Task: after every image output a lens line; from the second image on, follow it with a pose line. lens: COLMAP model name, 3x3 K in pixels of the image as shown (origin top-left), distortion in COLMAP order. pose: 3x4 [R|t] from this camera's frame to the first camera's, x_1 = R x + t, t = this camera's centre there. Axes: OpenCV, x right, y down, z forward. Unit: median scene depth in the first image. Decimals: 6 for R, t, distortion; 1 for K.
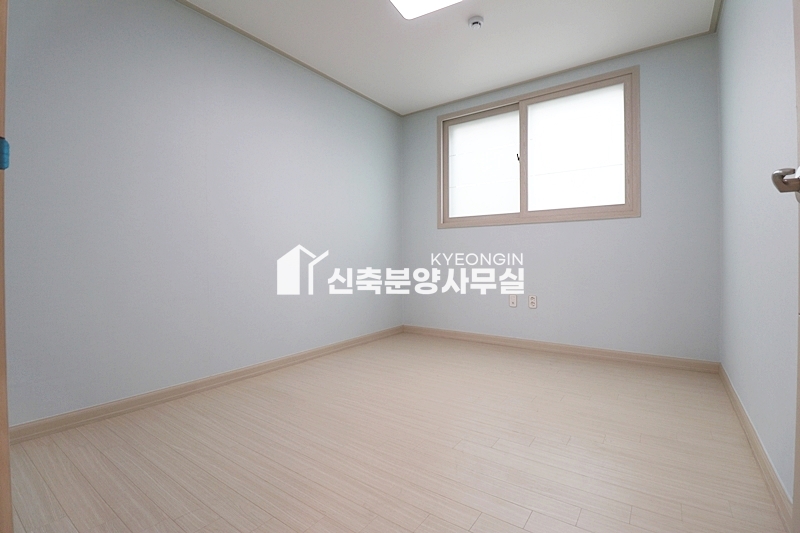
lens RADIAL K [[371.6, 0, 401.6], [0, 371.6, 265.2], [0, 0, 1]] dist [-0.011240, -0.004101]
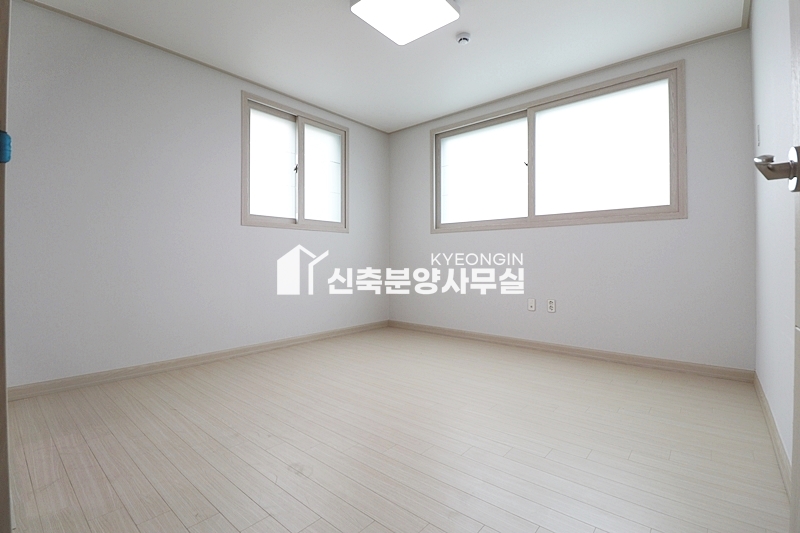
lens RADIAL K [[371.6, 0, 406.0], [0, 371.6, 268.0], [0, 0, 1]] dist [-0.011240, -0.004101]
pose [[0.995746, 0.007721, -0.091813, 0.107111], [-0.007528, 0.999969, 0.002438, 0.000910], [0.091829, -0.001736, 0.995773, -0.076209]]
